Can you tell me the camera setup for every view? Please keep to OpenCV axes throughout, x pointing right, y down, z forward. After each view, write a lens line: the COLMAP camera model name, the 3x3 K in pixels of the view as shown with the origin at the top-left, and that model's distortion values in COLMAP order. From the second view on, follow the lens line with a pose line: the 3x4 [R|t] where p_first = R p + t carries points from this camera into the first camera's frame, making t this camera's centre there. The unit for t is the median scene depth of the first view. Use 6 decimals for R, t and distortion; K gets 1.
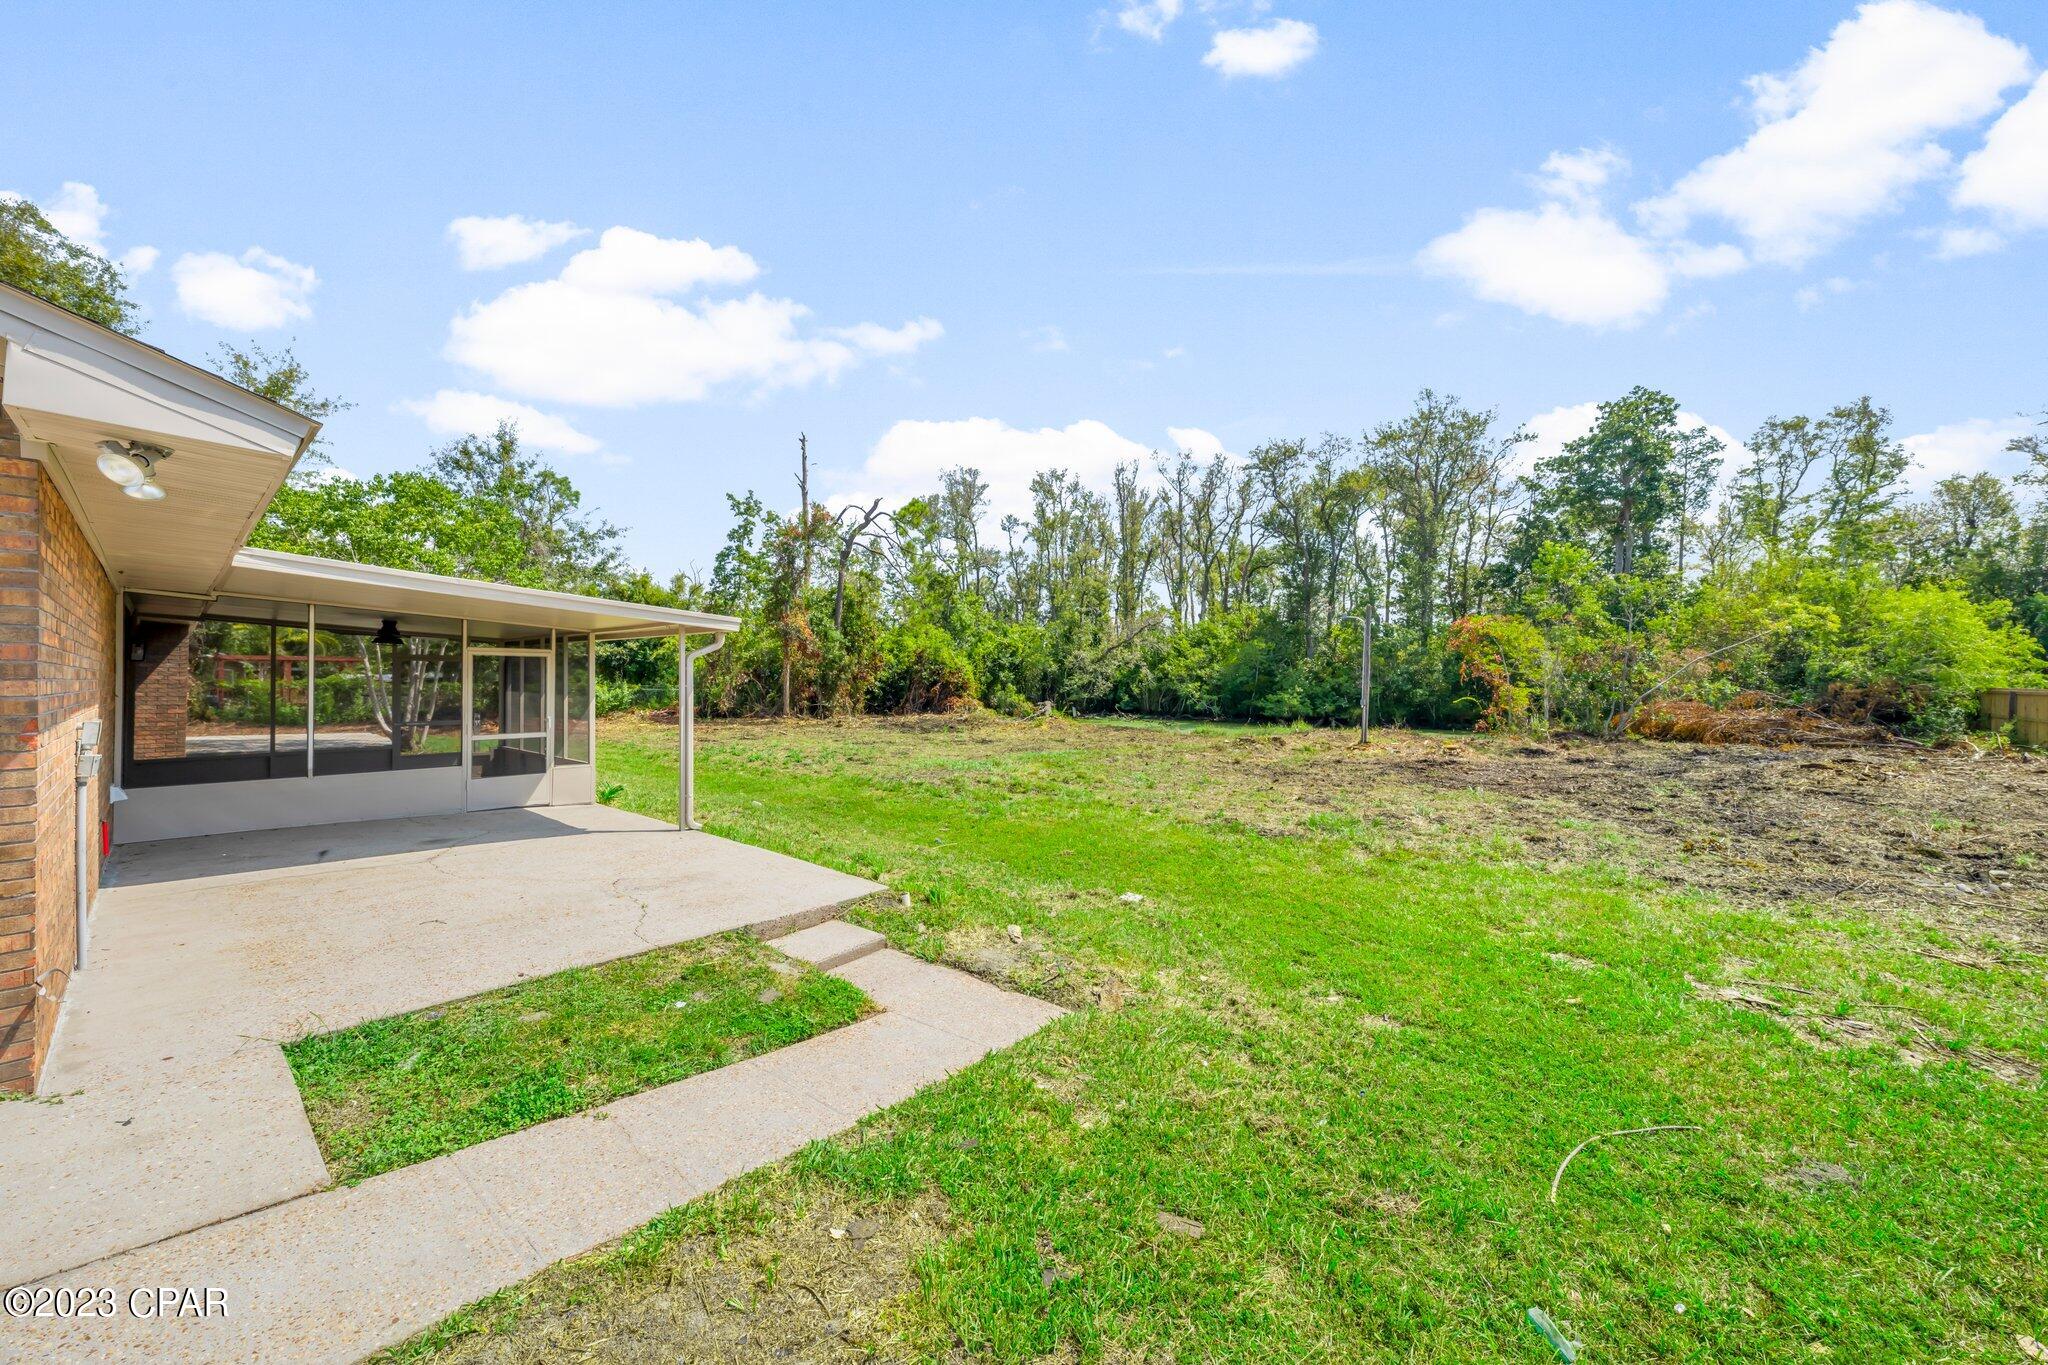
lens RADIAL K [[742.7, 0, 1014.4], [0, 742.7, 680.2], [0, 0, 1]] dist [-0.001114, -0.000052]
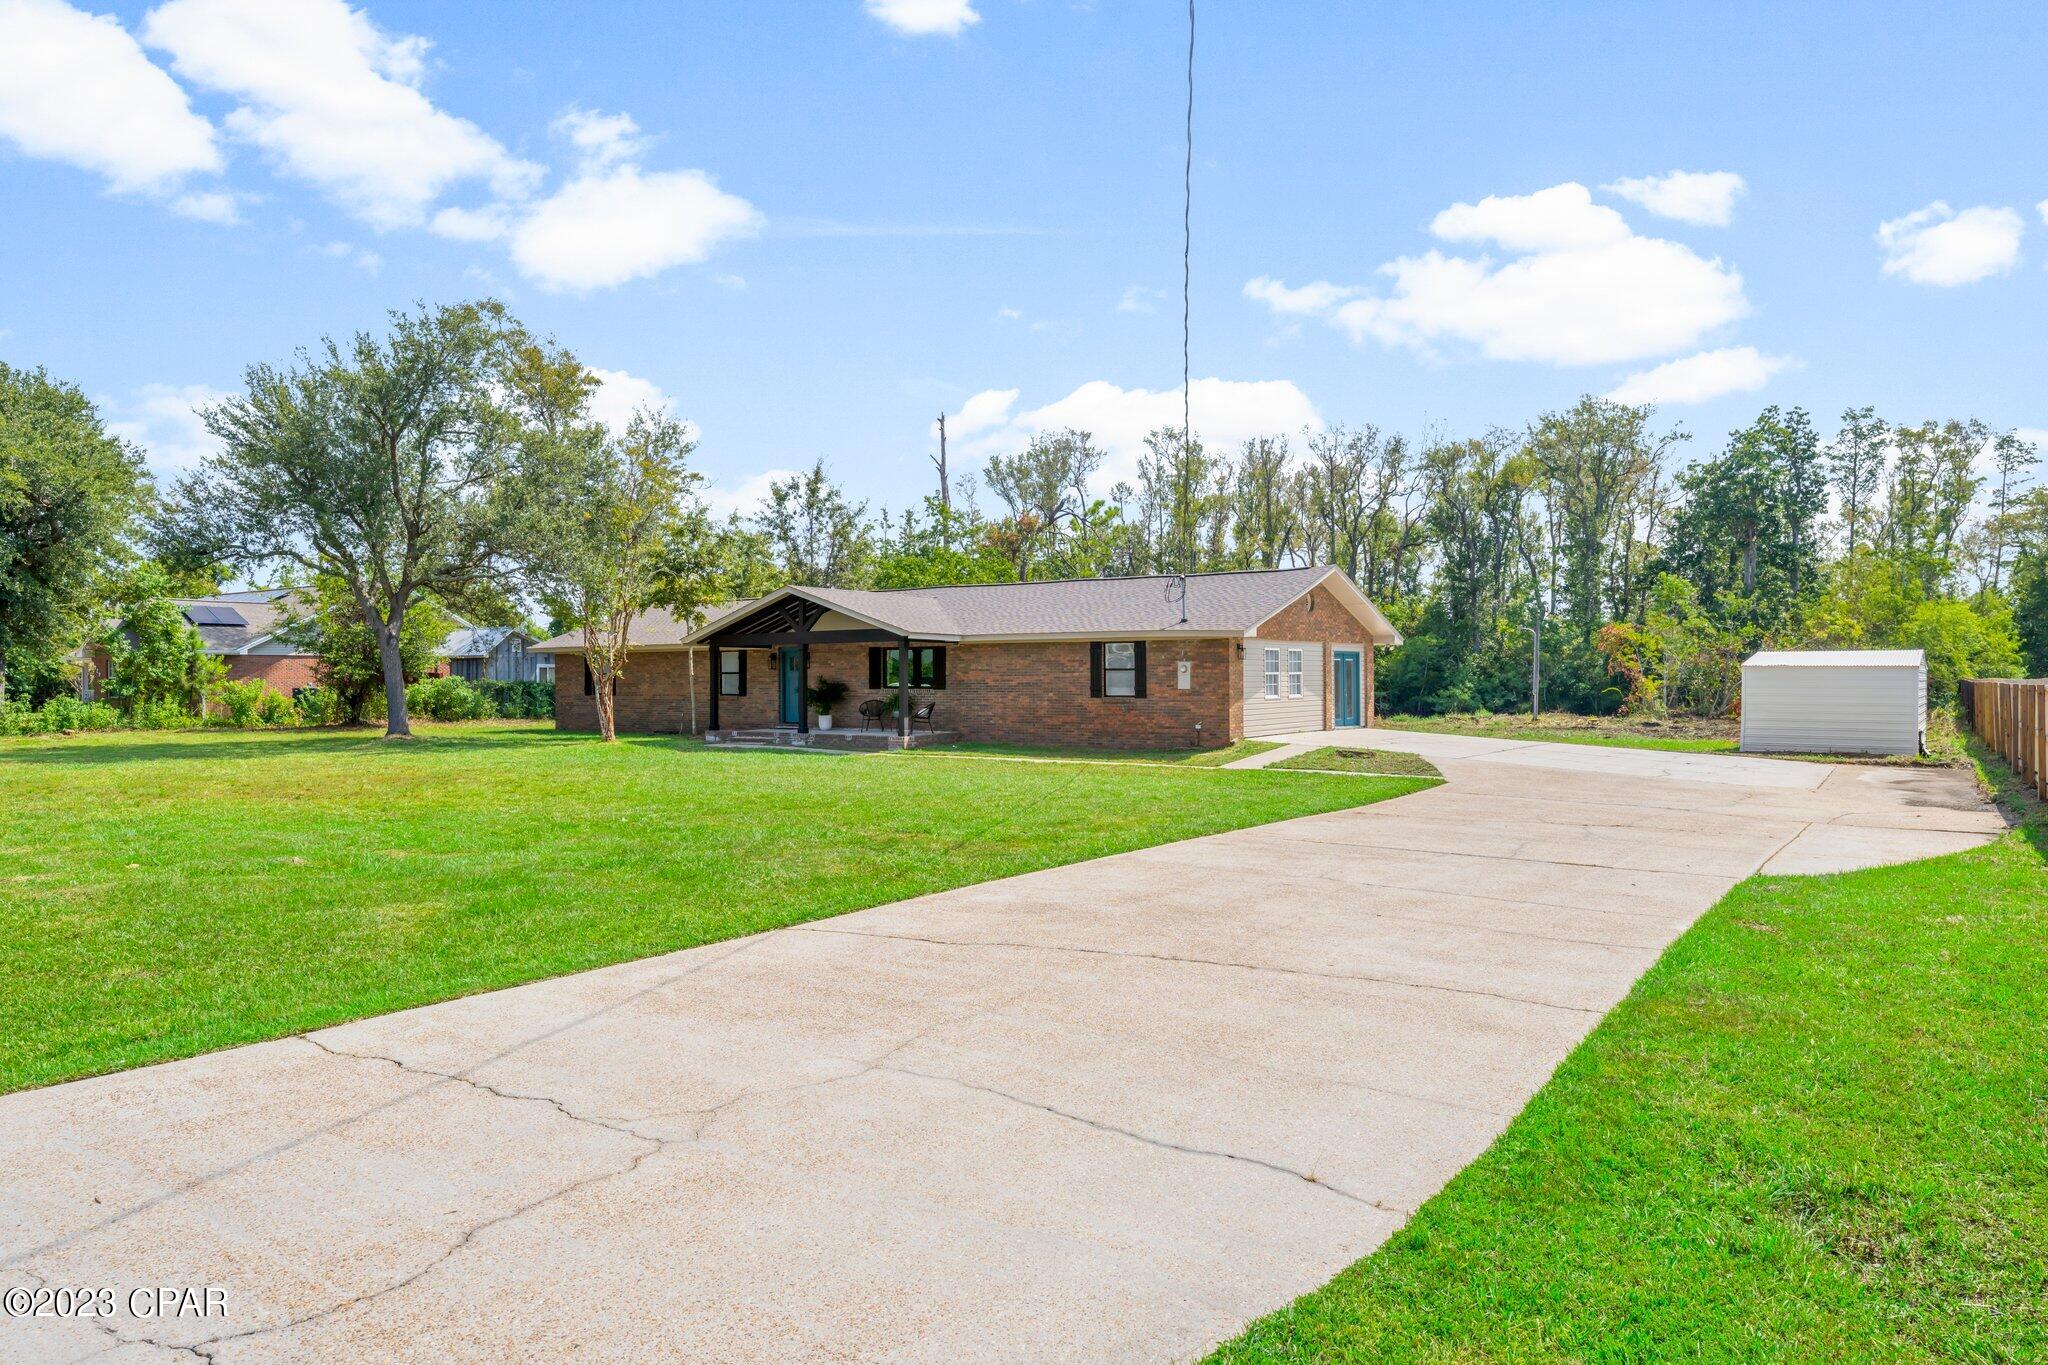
lens RADIAL K [[1340.2, 0, 1020.2], [0, 1340.2, 674.5], [0, 0, 1]] dist [0.000360, -0.000378]
pose [[0.996438, -0.007606, 0.083989, -0.360245], [0.007973, 0.999960, -0.004033, 0.001209], [-0.083955, 0.004689, 0.996459, -0.729699]]
